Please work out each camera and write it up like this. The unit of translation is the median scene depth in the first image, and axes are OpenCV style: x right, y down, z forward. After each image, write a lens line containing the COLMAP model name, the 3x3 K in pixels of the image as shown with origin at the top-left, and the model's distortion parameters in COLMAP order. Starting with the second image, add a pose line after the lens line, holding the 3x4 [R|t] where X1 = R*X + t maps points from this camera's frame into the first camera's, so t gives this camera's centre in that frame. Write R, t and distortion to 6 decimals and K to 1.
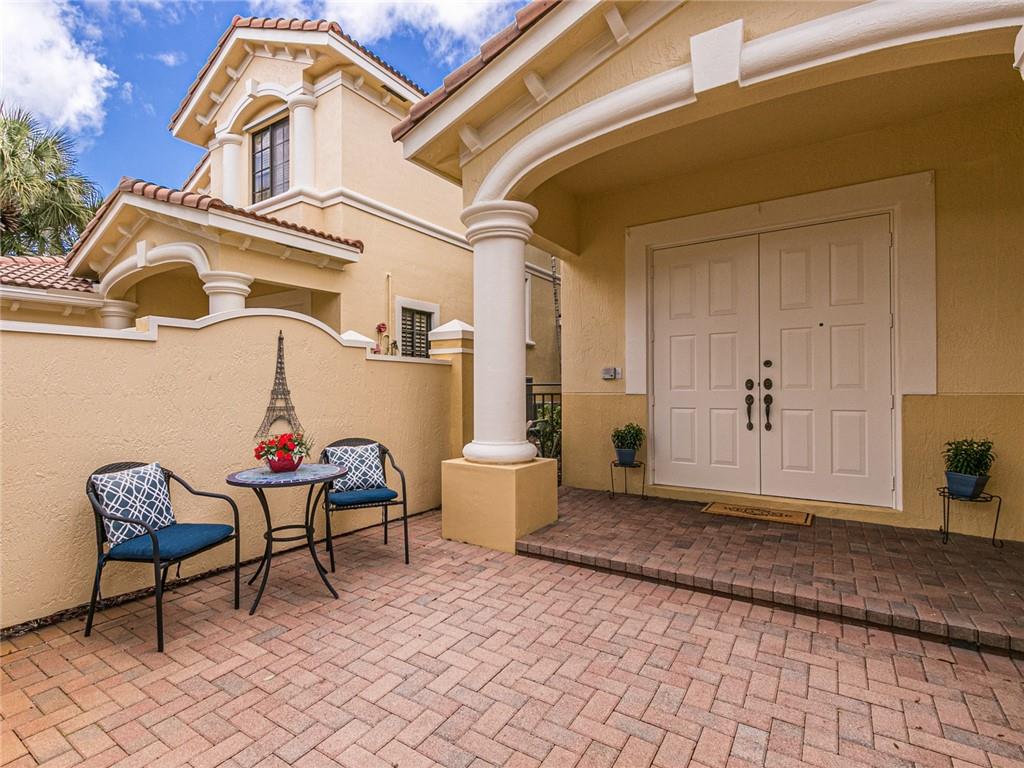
lens RADIAL K [[493.4, 0, 500.6], [0, 493.4, 386.8], [0, 0, 1]] dist [0.004933, 0.001817]
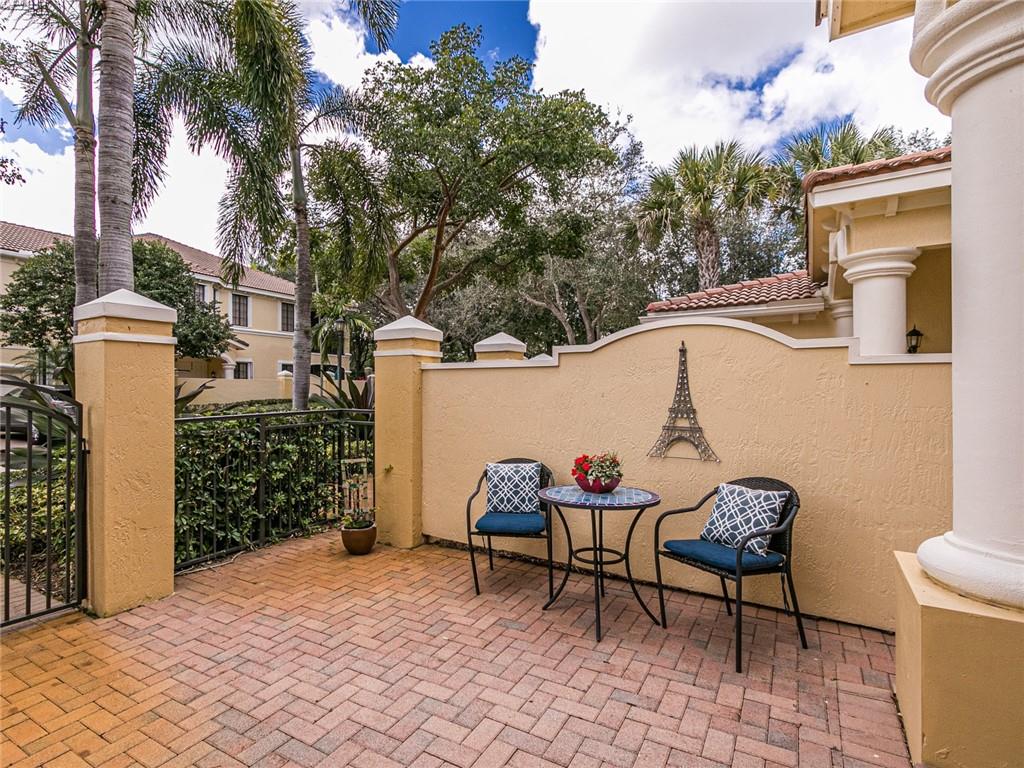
lens RADIAL K [[593.2, 0, 511.4], [0, 593.2, 385.0], [0, 0, 1]] dist [0.003393, 0.000448]
pose [[0.015858, 0.007305, -0.999848, 0.749119], [0.001236, 0.999972, 0.007326, -0.052685], [0.999873, -0.001352, 0.015848, 0.811176]]
